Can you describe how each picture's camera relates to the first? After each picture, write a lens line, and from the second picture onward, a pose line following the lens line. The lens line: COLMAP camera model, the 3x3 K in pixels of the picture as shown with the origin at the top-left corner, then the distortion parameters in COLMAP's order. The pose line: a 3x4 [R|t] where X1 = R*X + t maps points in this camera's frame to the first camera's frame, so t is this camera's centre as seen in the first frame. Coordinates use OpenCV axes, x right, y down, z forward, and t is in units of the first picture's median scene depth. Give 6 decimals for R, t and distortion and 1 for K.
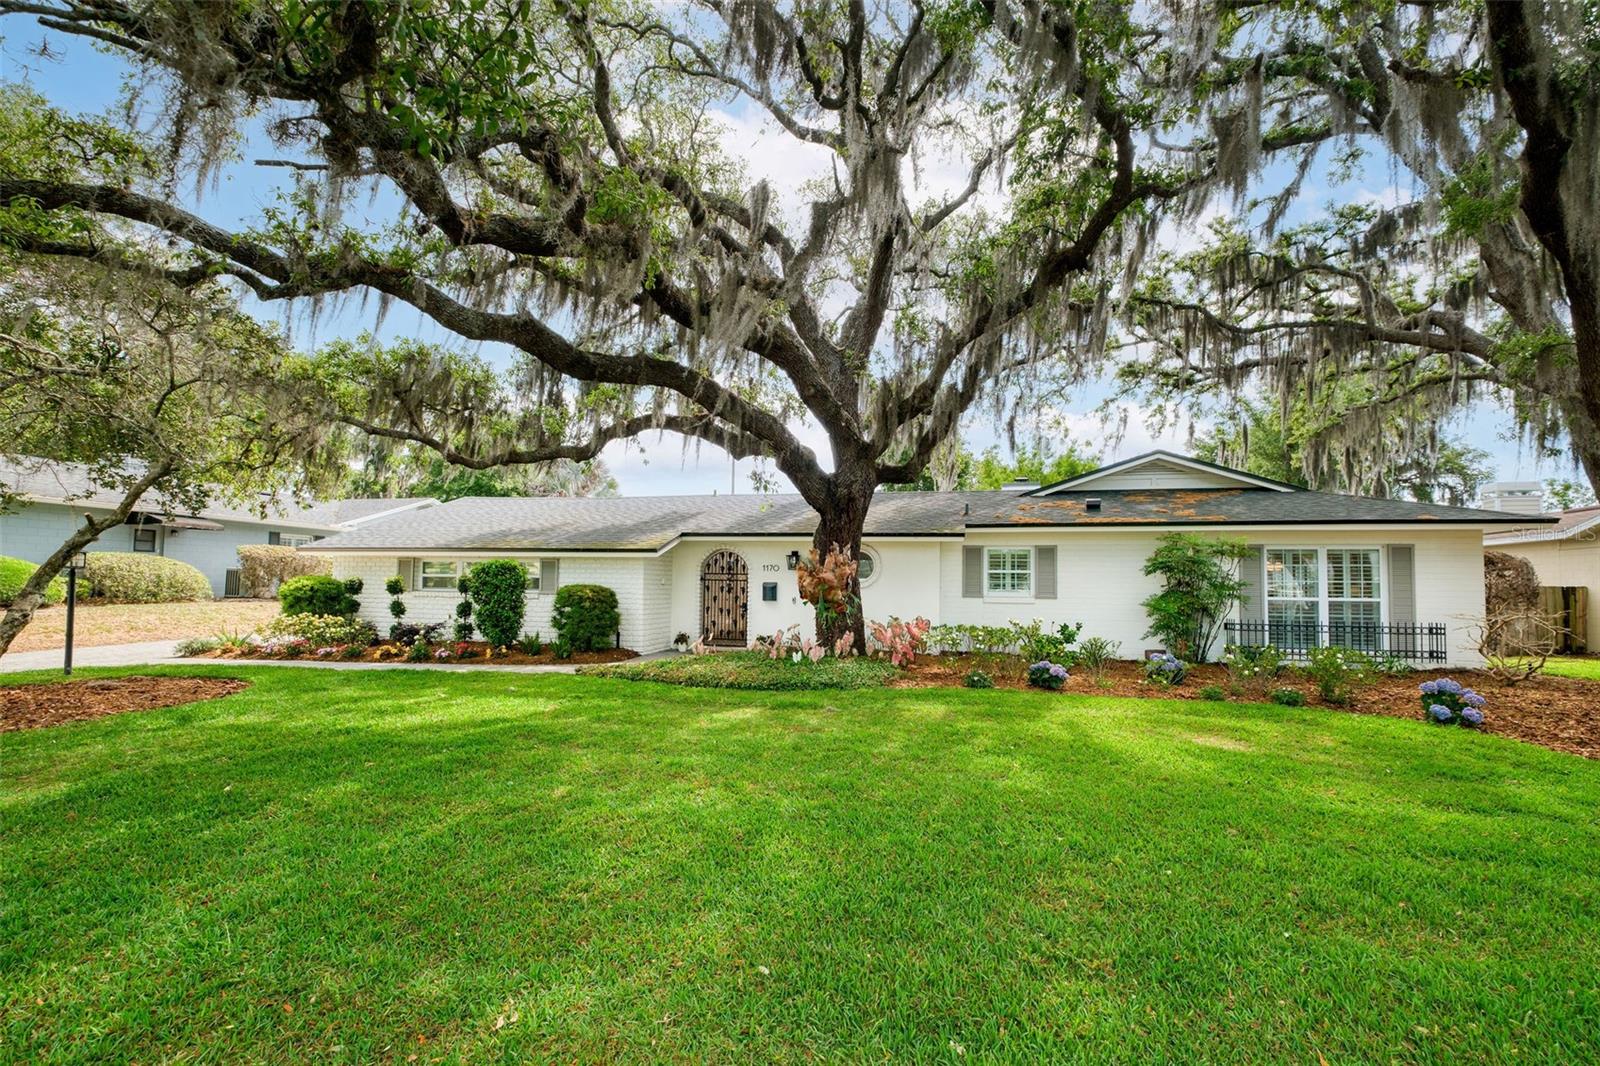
lens RADIAL K [[697.6, 0, 800.0], [0, 697.6, 533.0], [0, 0, 1]] dist [-0.010931, 0.000281]
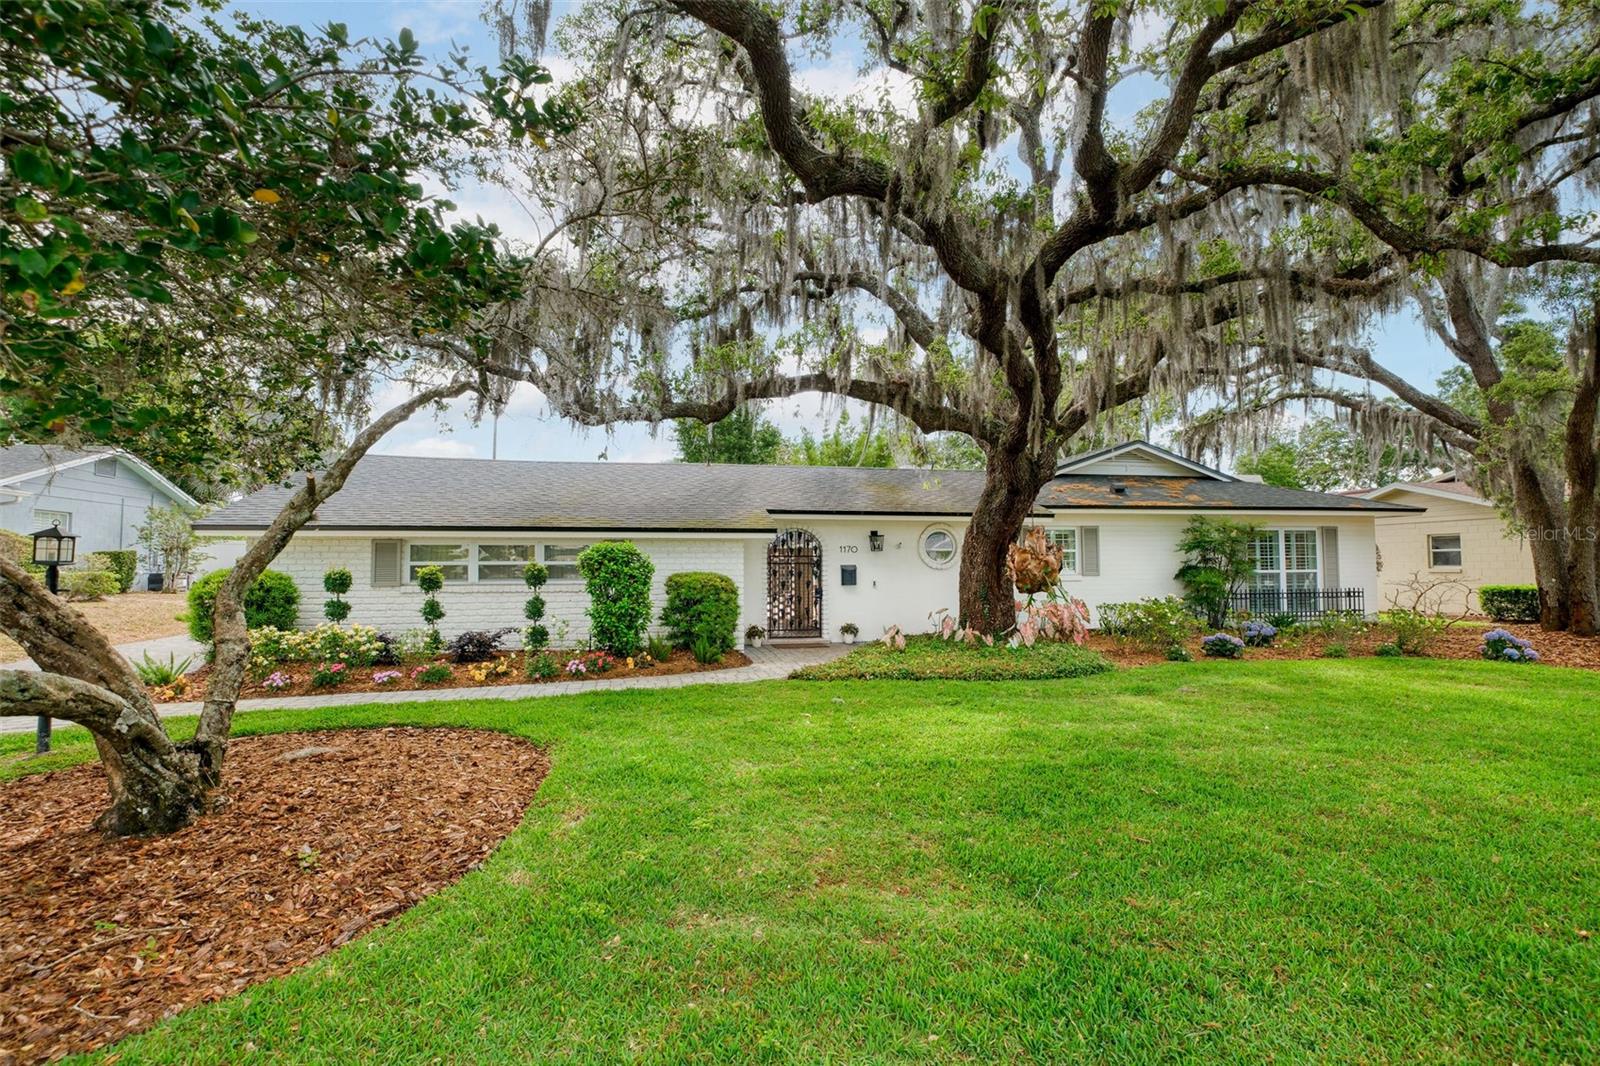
lens RADIAL K [[790.5, 0, 801.8], [0, 790.5, 509.1], [0, 0, 1]] dist [0.001037, -0.000036]
pose [[0.905450, 0.011912, 0.424287, -0.590189], [-0.014891, 0.999882, 0.003706, -0.005878], [-0.424193, -0.009674, 0.905520, 0.099814]]
